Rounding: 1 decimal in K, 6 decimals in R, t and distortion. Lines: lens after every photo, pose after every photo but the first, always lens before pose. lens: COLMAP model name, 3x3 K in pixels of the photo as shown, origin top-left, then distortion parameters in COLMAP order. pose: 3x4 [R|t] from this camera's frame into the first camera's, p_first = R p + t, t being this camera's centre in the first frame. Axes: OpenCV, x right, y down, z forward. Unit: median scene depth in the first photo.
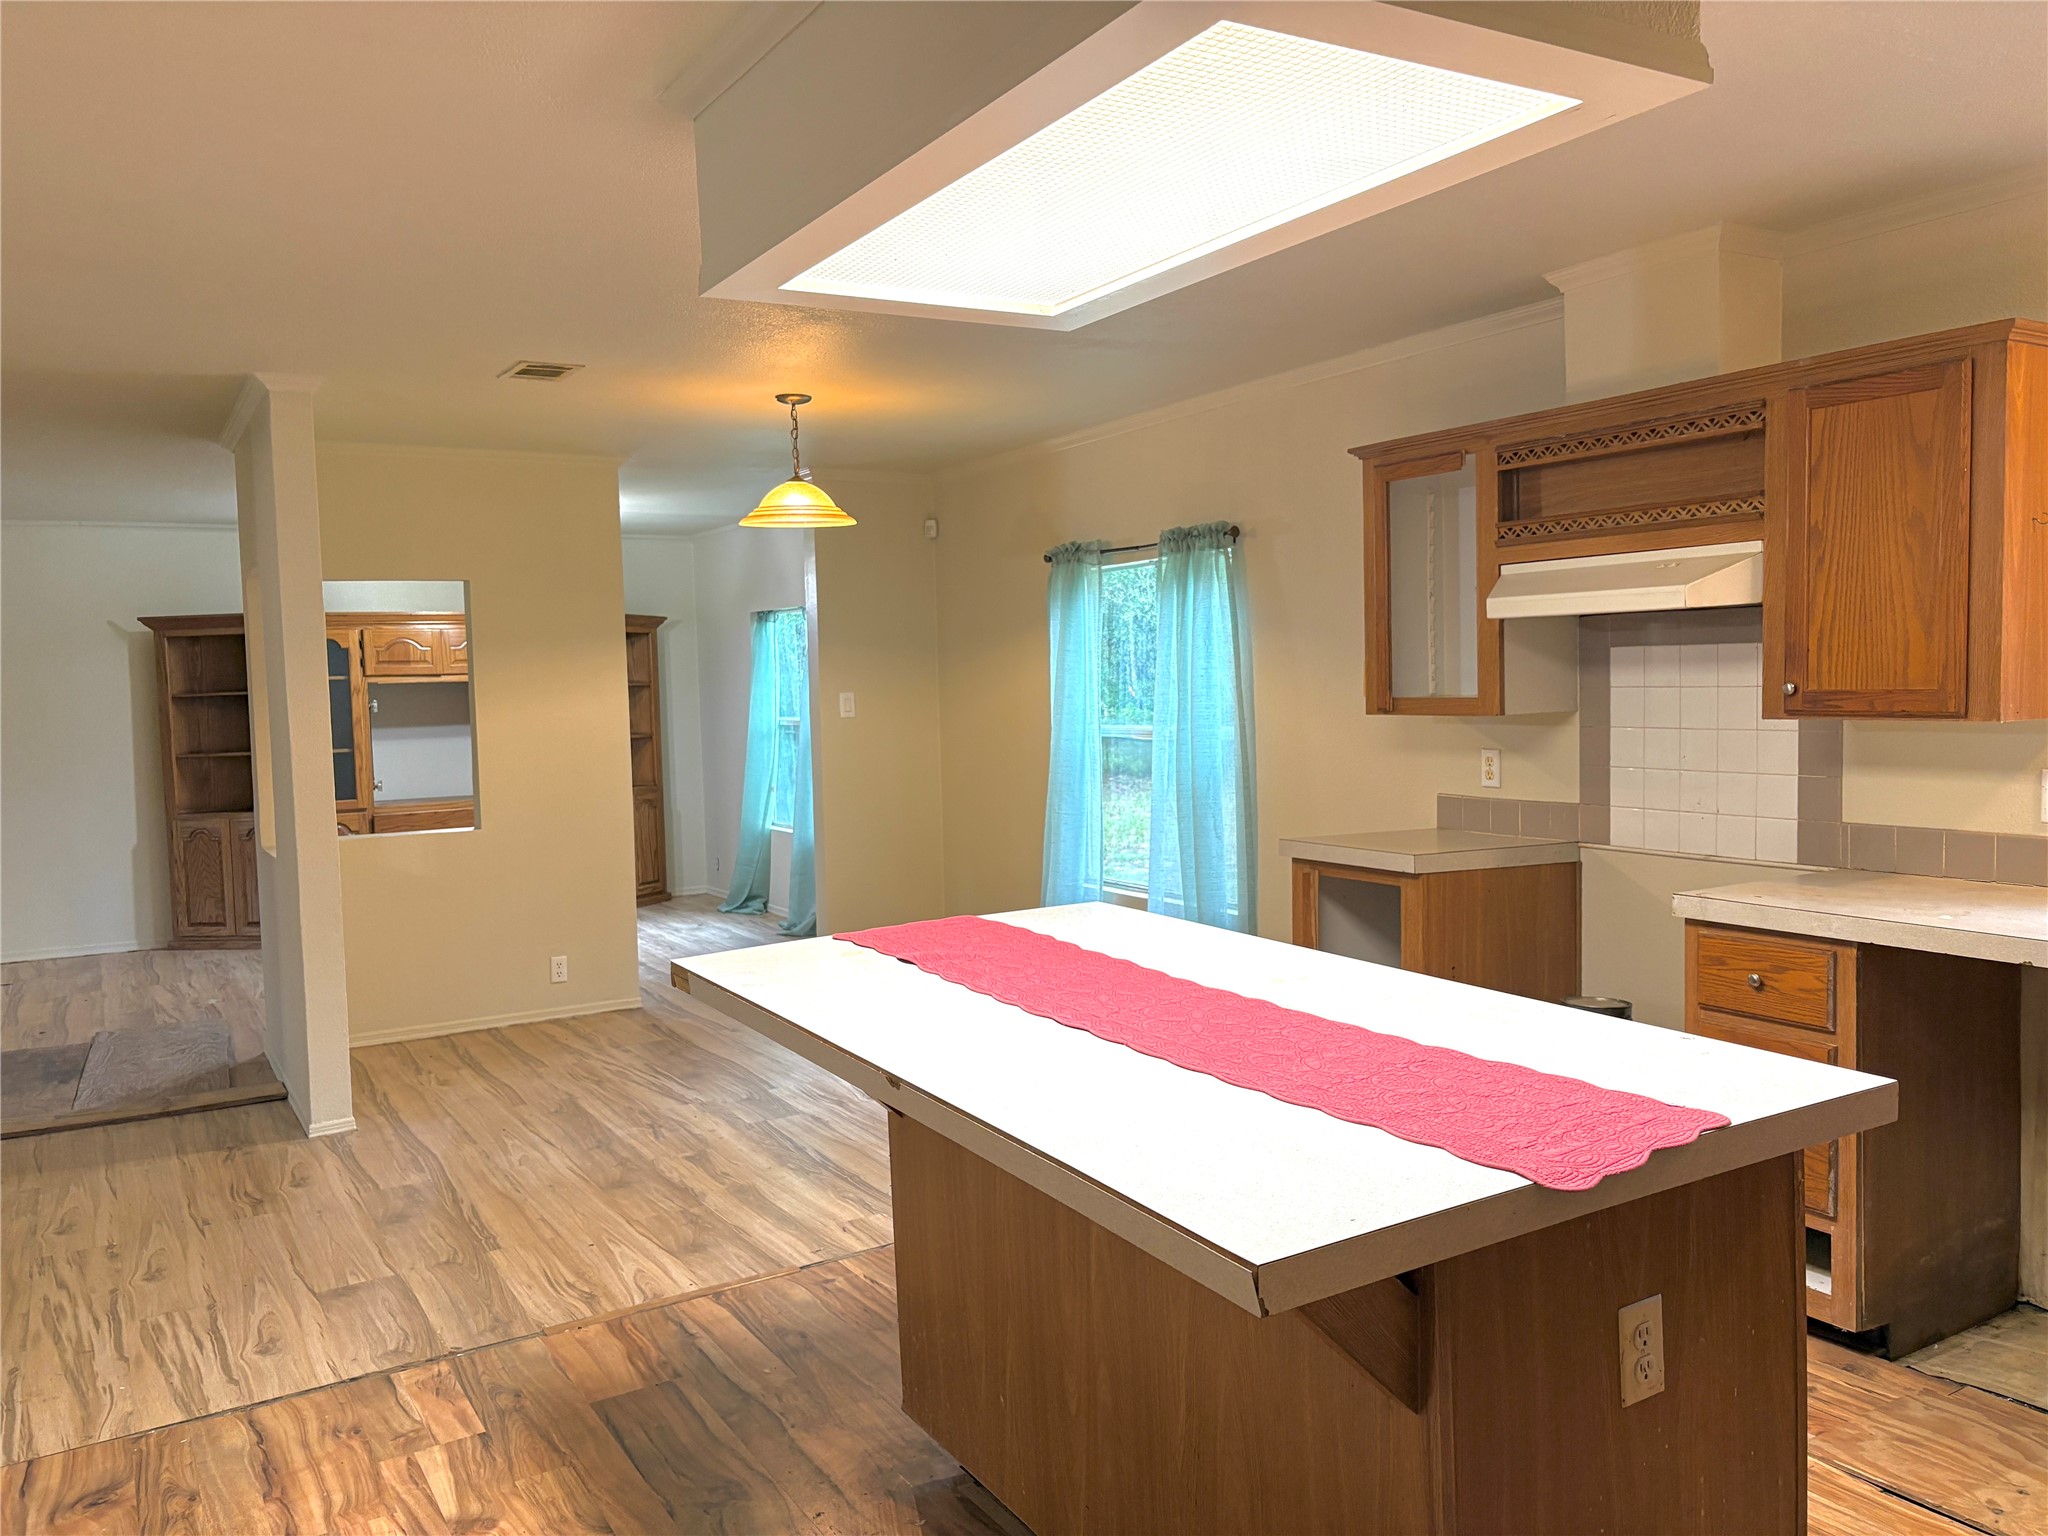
lens RADIAL K [[1549.8, 0, 1031.6], [0, 1549.8, 760.2], [0, 0, 1]] dist [0.039826, -0.042701]
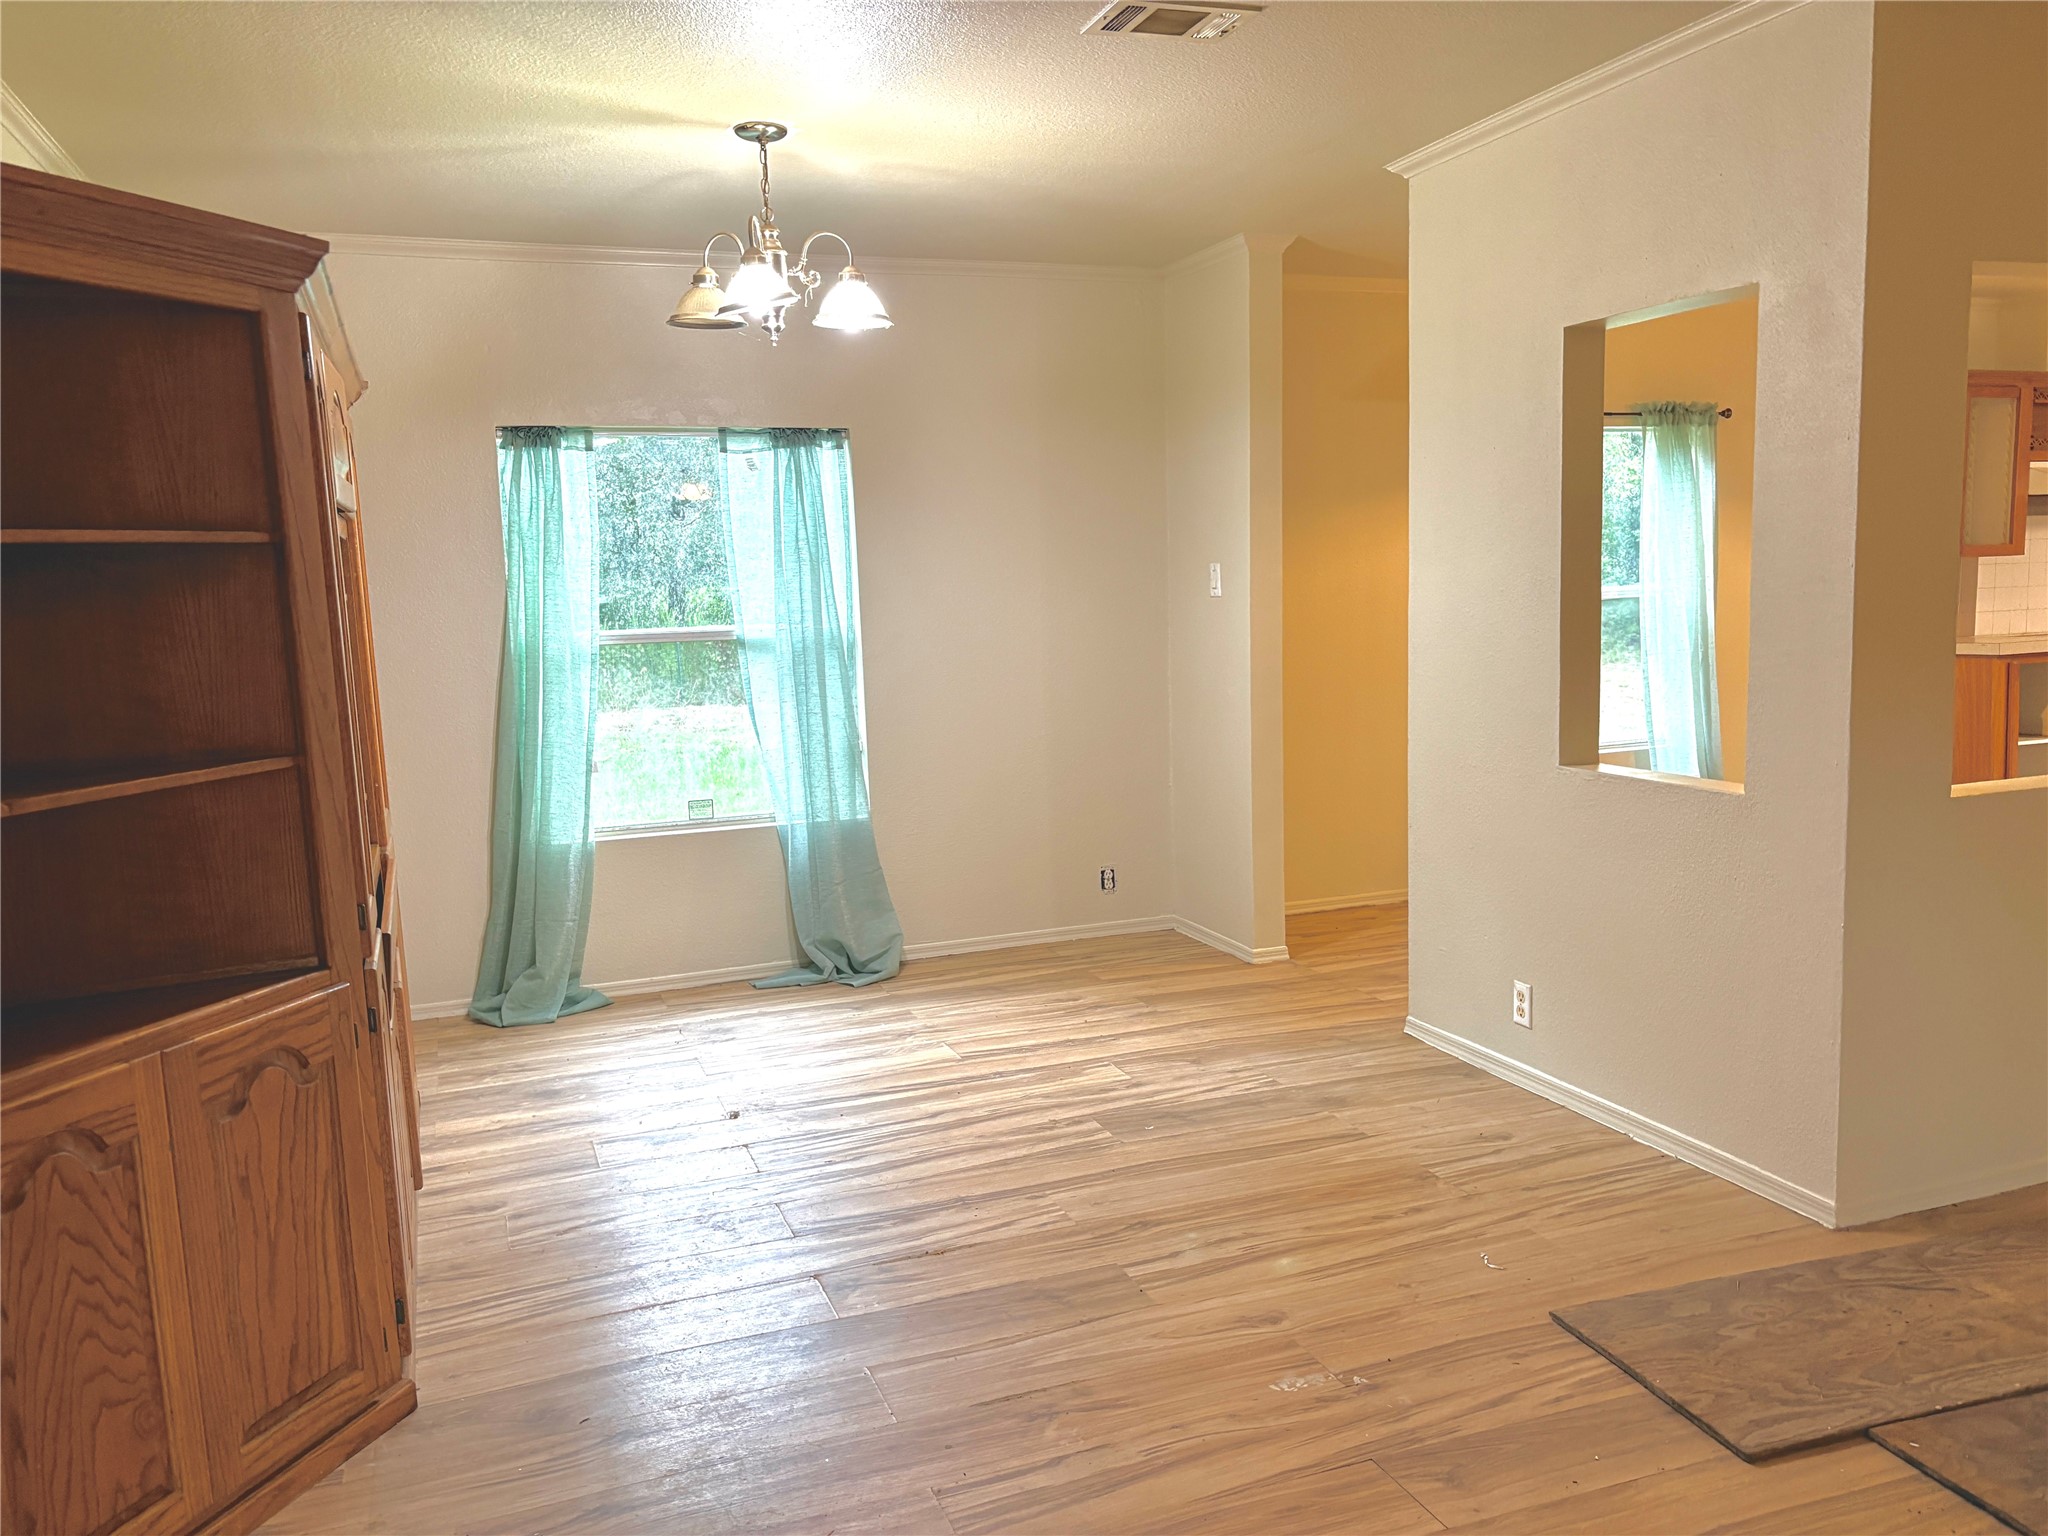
lens RADIAL K [[1549.8, 0, 1026.8], [0, 1549.8, 768.4], [0, 0, 1]] dist [0.039826, -0.042701]
pose [[0.184674, -0.102113, 0.977481, -0.996737], [0.081366, 0.992762, 0.088337, -0.023407], [-0.979426, 0.063220, 0.191645, 1.130187]]
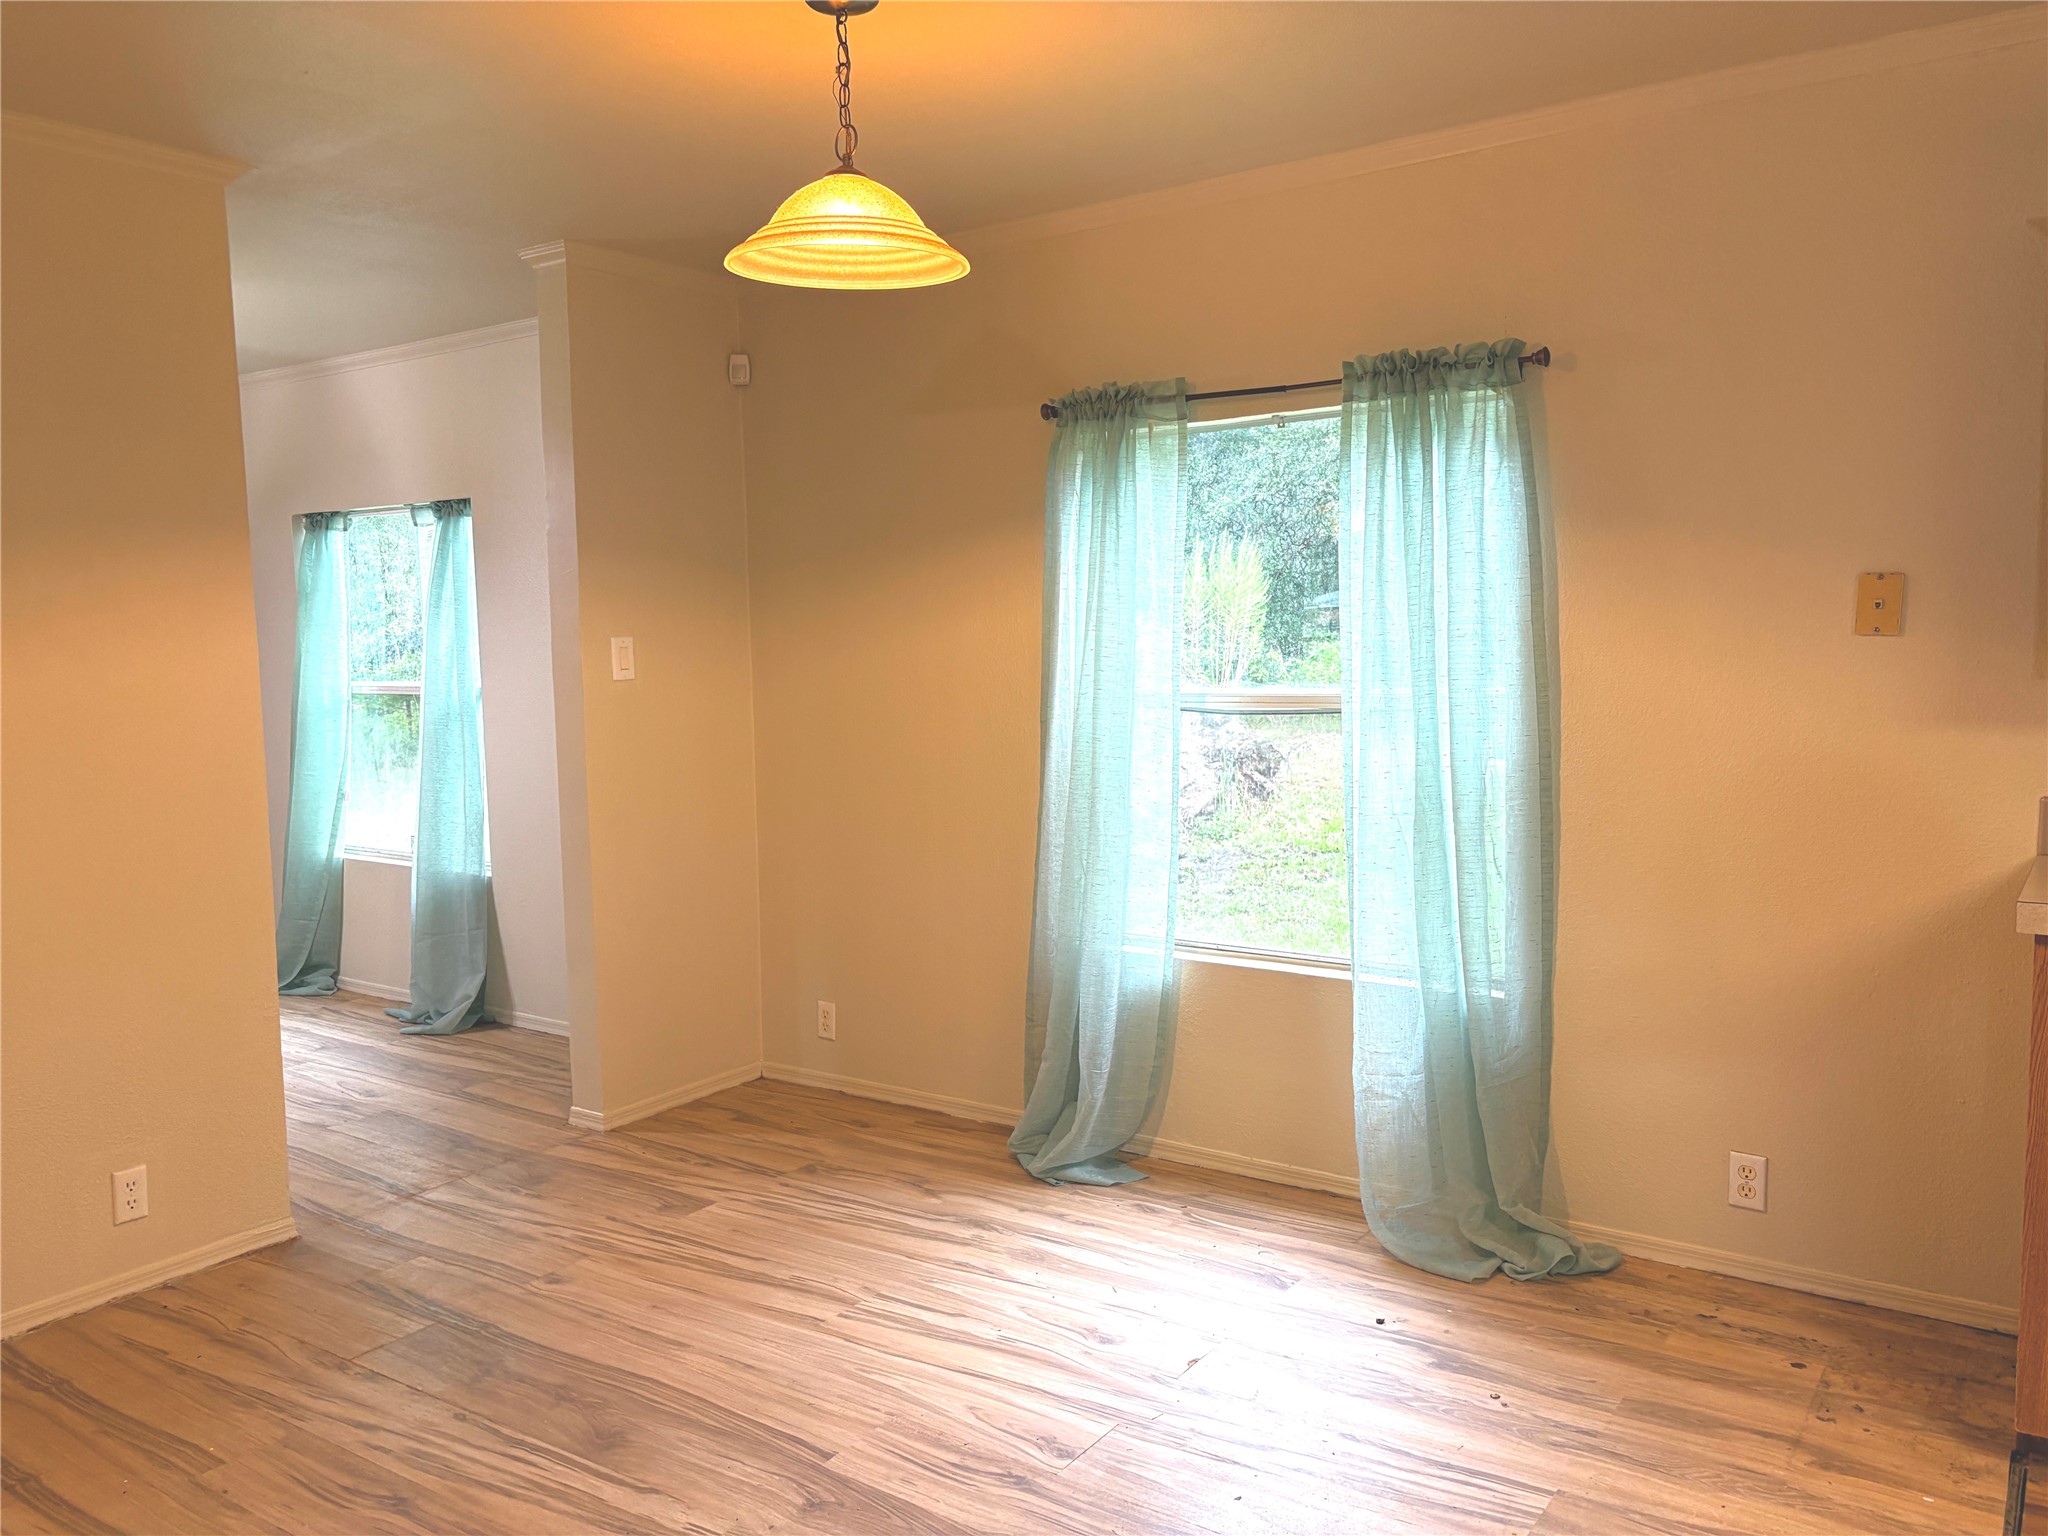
lens RADIAL K [[1549.8, 0, 1015.7], [0, 1549.8, 771.1], [0, 0, 1]] dist [0.039826, -0.042701]
pose [[0.917573, -0.031734, 0.396298, -0.252269], [0.019271, 0.999188, 0.035392, -0.012817], [-0.397099, -0.024838, 0.917440, 0.461745]]
